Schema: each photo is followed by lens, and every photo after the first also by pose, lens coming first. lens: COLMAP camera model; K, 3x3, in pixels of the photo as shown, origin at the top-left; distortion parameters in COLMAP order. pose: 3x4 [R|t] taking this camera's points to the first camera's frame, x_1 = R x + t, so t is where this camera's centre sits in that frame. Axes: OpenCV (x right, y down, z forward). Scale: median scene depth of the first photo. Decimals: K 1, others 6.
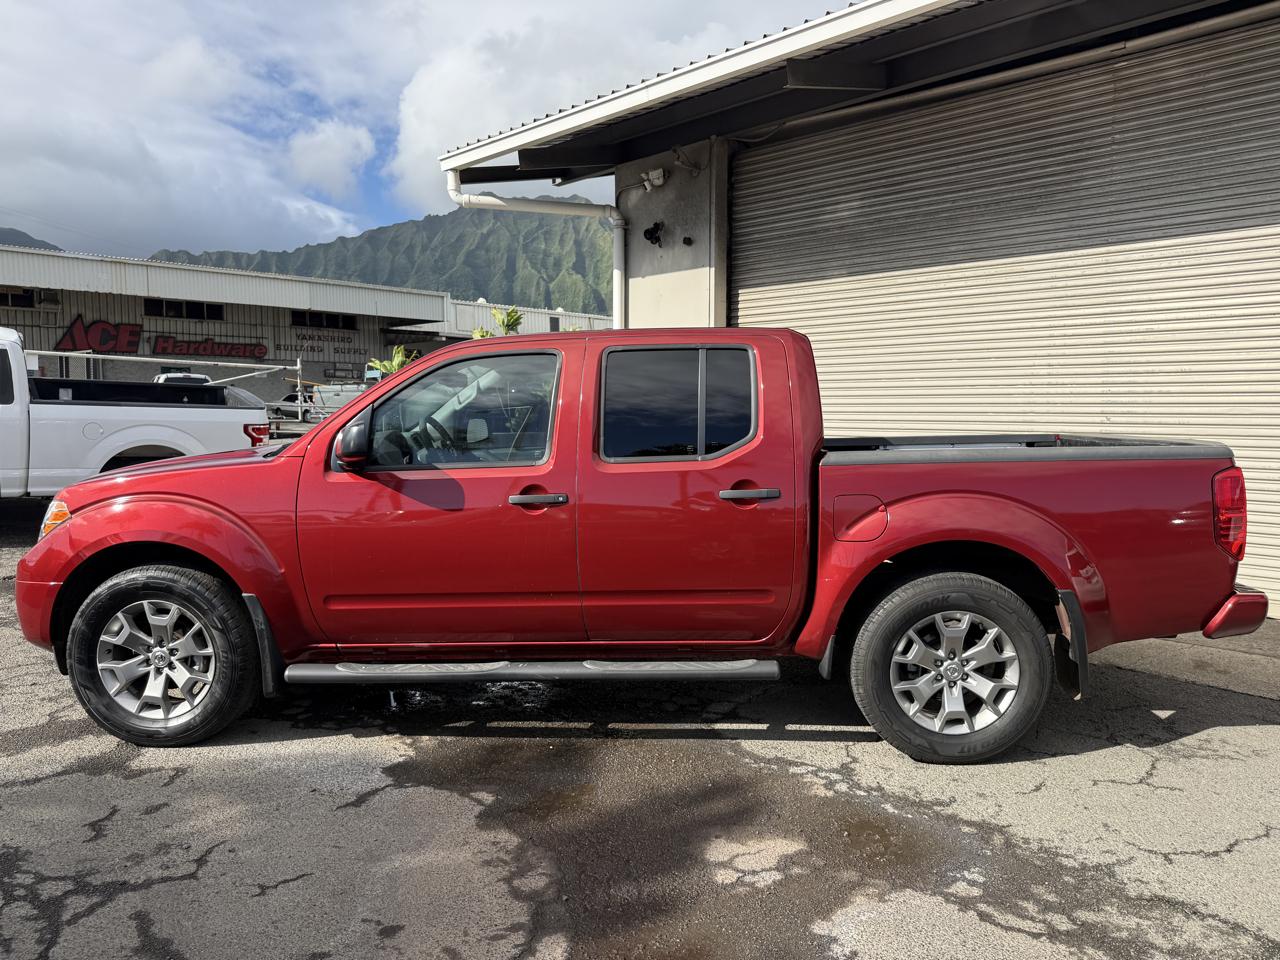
lens RADIAL K [[898.5, 0, 640.0], [0, 898.5, 480.0], [0, 0, 1]] dist [0.024981, -0.035832]
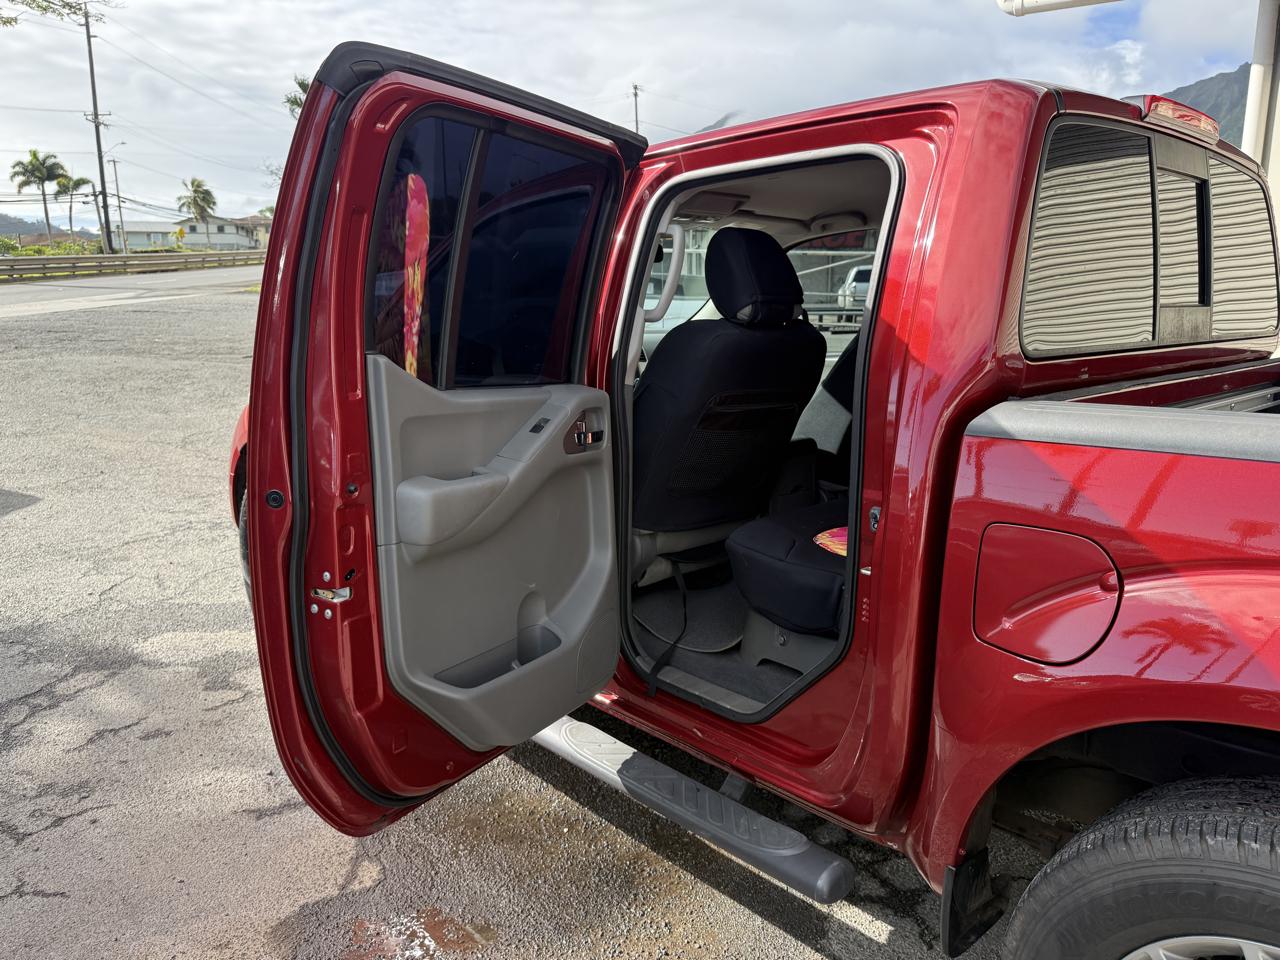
lens RADIAL K [[905.3, 0, 645.3], [0, 905.3, 472.8], [0, 0, 1]] dist [-0.000685, -0.007330]
pose [[0.710240, 0.129920, -0.691867, 0.203369], [-0.053576, 0.989947, 0.130895, -0.023107], [0.701918, -0.055900, 0.710061, 0.344509]]
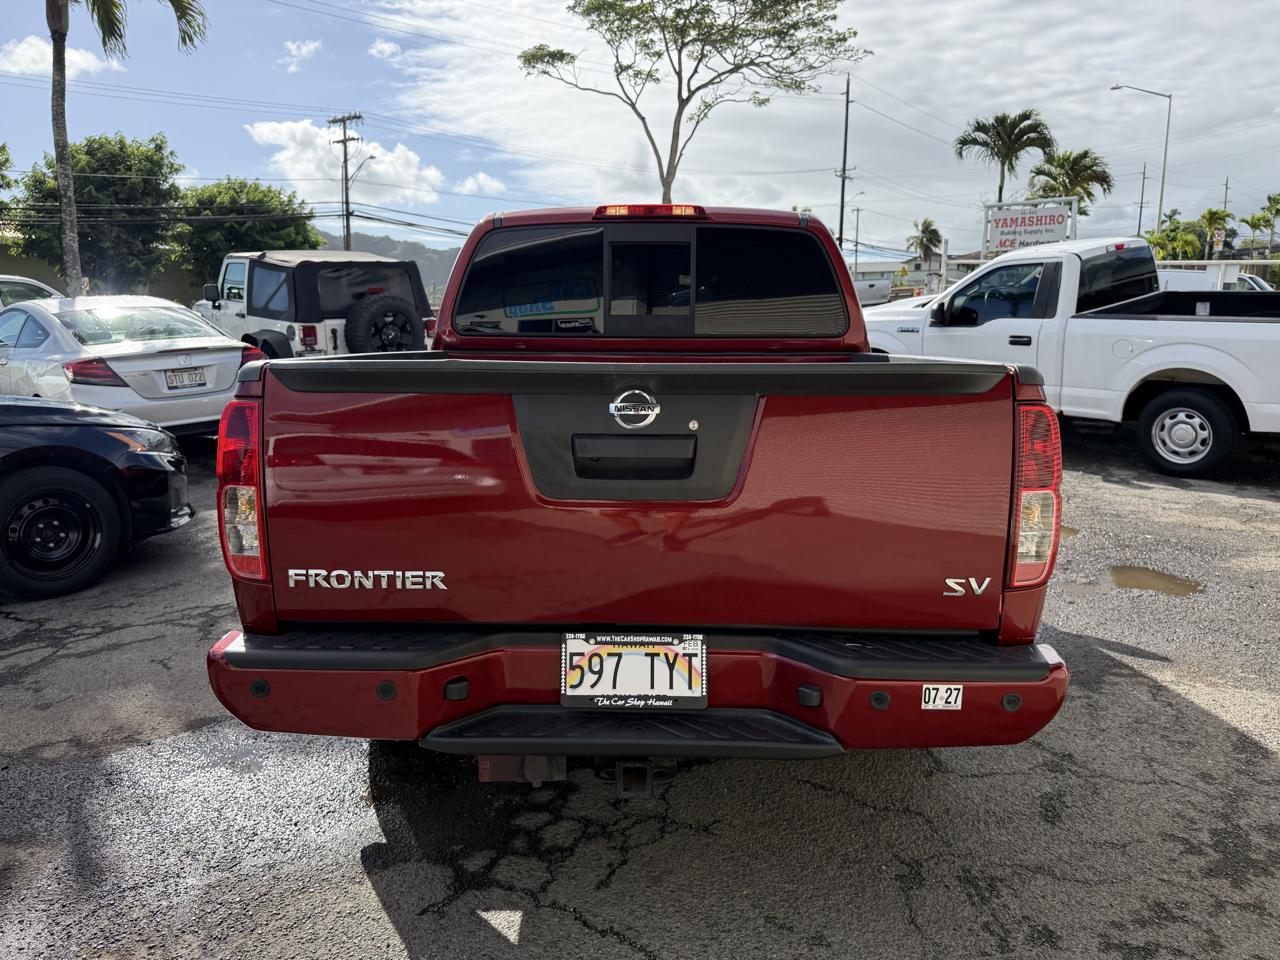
lens RADIAL K [[916.0, 0, 655.8], [0, 916.0, 475.0], [0, 0, 1]] dist [0.022457, -0.037652]
pose [[0.045200, 0.151645, -0.987401, 0.374036], [-0.084572, 0.985444, 0.147473, -0.034229], [0.995392, 0.076841, 0.057367, 0.664258]]
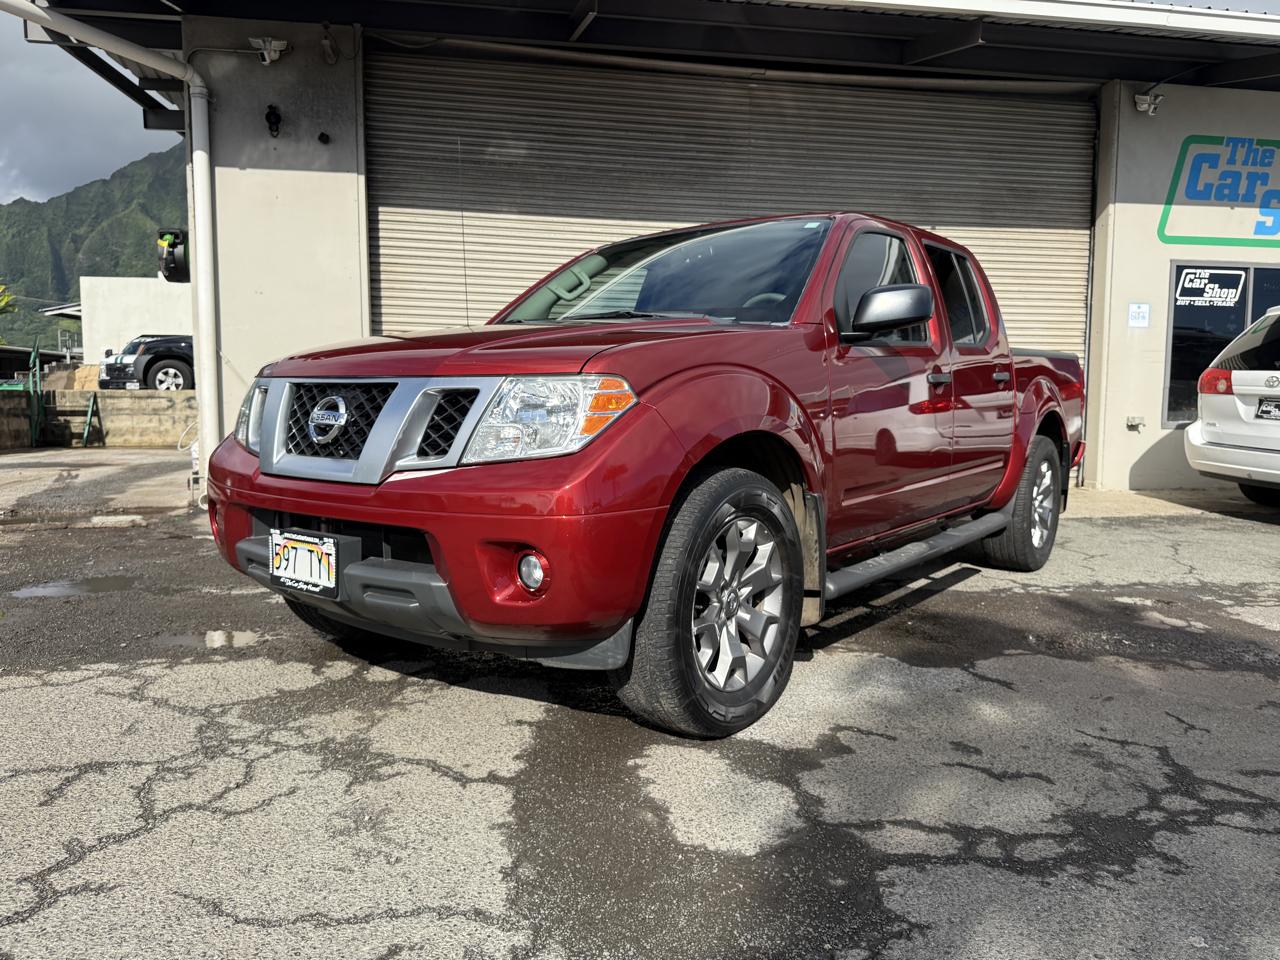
lens RADIAL K [[898.5, 0, 640.0], [0, 898.5, 480.0], [0, 0, 1]] dist [0.024981, -0.035832]
pose [[0.573415, -0.072586, 0.816043, -0.641025], [0.060680, 0.997094, 0.046052, 0.038196], [-0.817015, 0.023110, 0.576154, 0.375032]]
